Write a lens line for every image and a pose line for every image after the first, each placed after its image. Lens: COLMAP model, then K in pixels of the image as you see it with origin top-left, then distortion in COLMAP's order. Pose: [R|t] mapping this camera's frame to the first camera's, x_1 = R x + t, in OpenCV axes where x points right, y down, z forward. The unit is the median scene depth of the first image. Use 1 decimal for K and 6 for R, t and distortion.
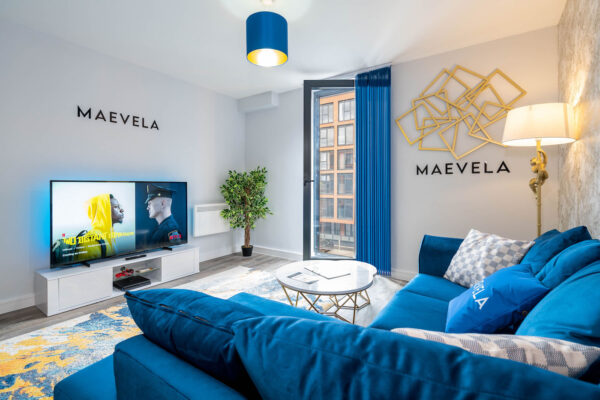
lens RADIAL K [[273.5, 0, 311.2], [0, 273.5, 190.1], [0, 0, 1]] dist [-0.003079, 0.000875]
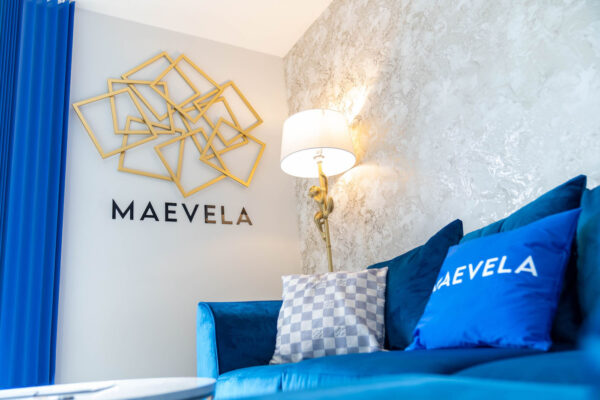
lens RADIAL K [[473.4, 0, 297.6], [0, 473.4, 197.4], [0, 0, 1]] dist [-0.026108, 0.004406]
pose [[0.465437, 0.213492, 0.858947, -0.207036], [0.097581, 0.952179, -0.289541, 0.199616], [-0.879686, 0.218580, 0.422346, 0.375849]]
